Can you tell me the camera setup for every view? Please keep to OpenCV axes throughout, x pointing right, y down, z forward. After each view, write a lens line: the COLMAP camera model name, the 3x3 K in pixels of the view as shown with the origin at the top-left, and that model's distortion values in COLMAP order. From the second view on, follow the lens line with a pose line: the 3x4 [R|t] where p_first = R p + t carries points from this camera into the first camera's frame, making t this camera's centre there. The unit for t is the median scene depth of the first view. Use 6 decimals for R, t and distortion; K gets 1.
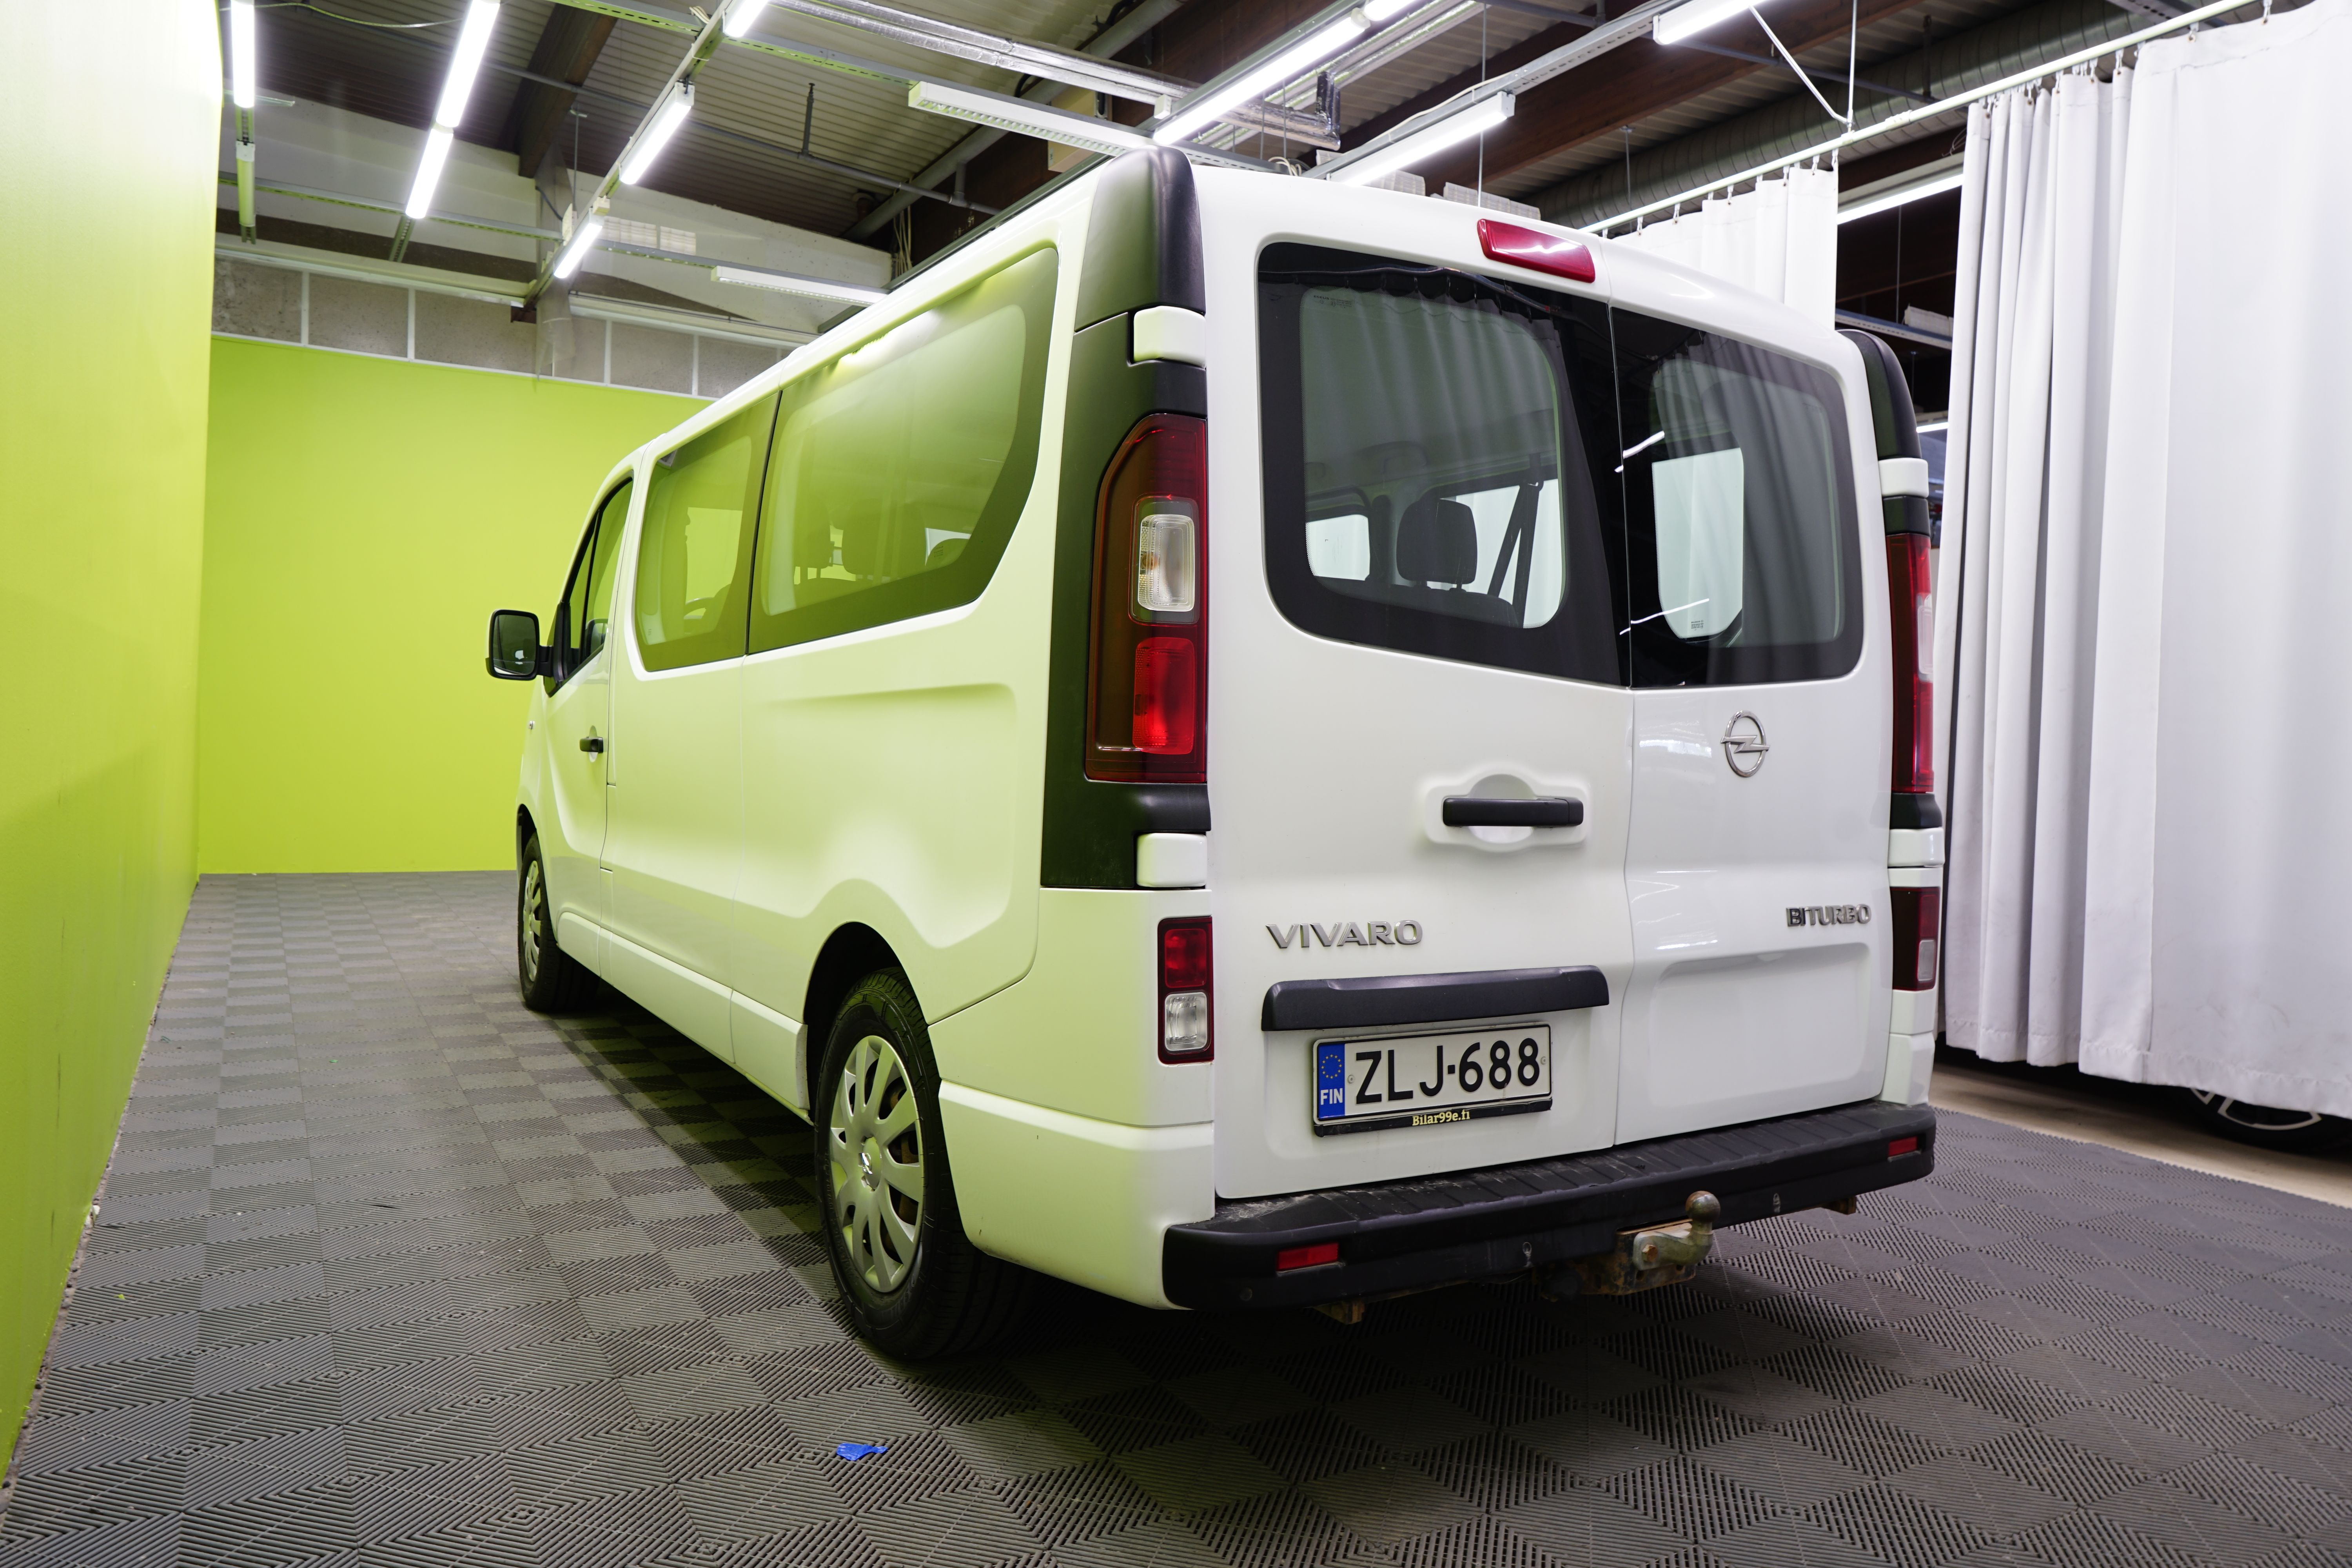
lens RADIAL K [[1529.9, 0, 1176.0], [0, 1529.9, 784.0], [0, 0, 1]] dist [0.003640, 0.001214]
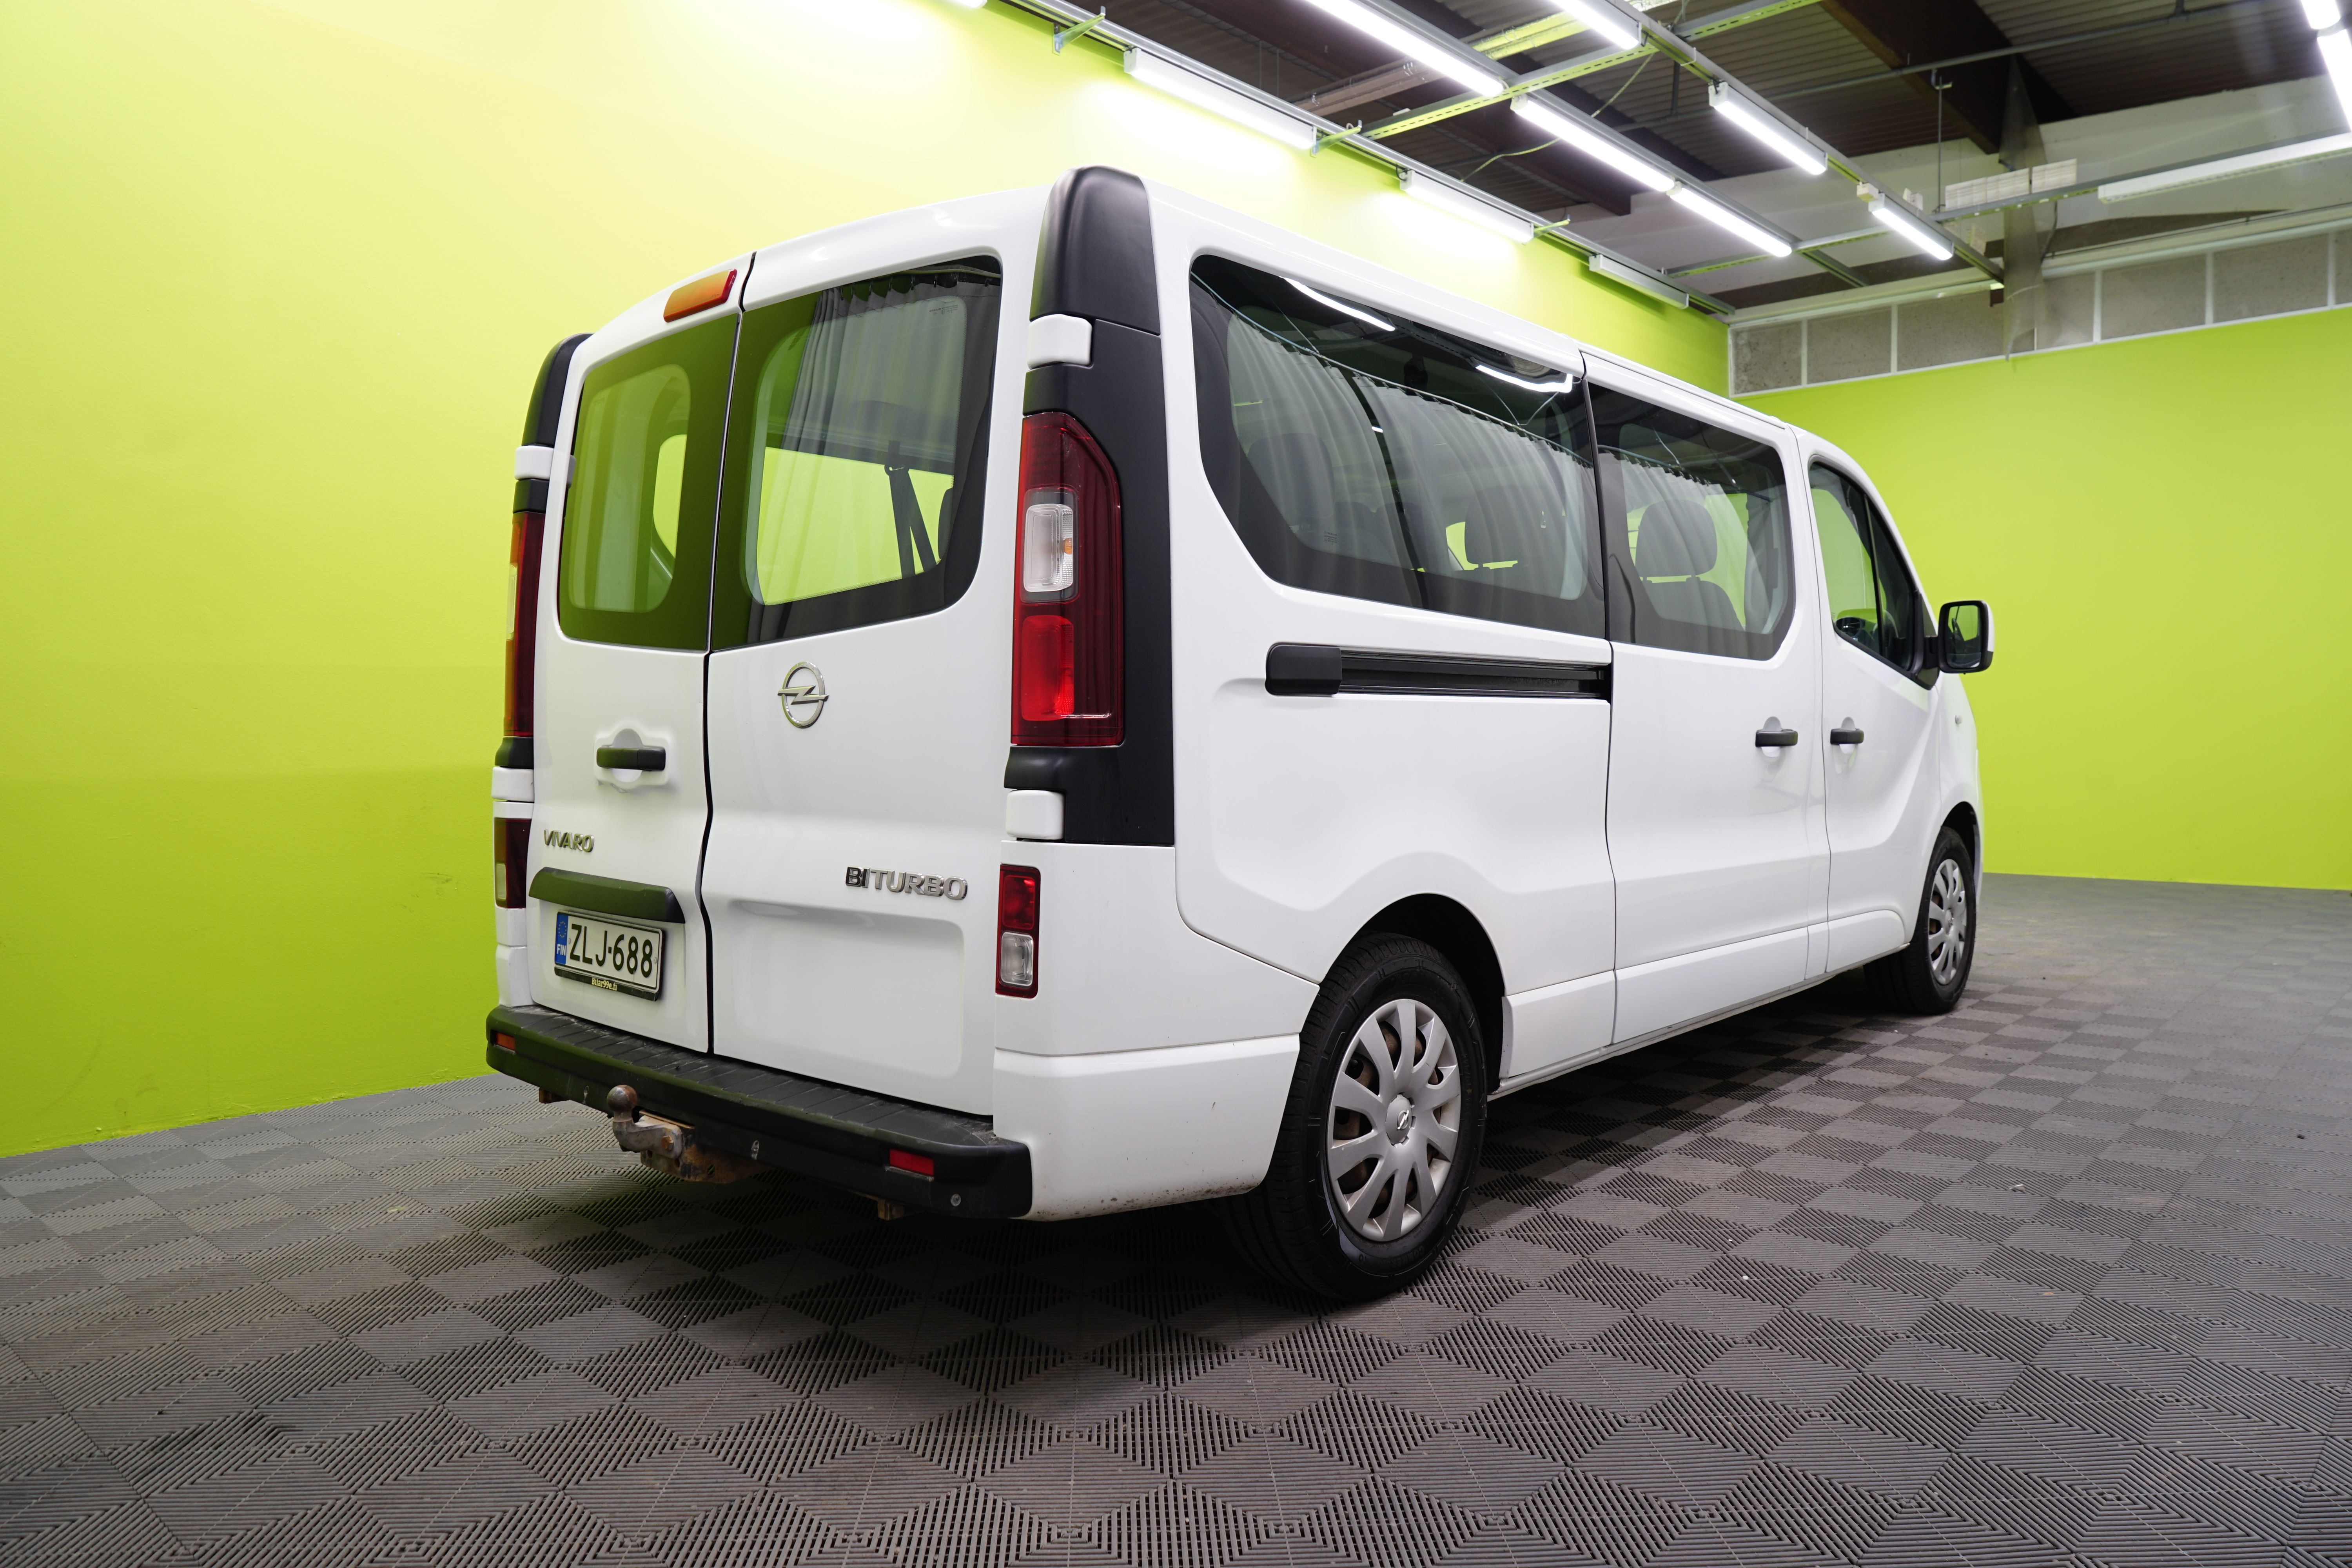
lens RADIAL K [[1594.6, 0, 1176.0], [0, 1594.6, 784.0], [0, 0, 1]] dist [-0.028760, -0.002167]
pose [[0.273855, 0.005589, -0.961755, 1.417721], [-0.021101, 0.999777, -0.000198, 0.026575], [0.961540, 0.020349, 0.273912, 0.937689]]
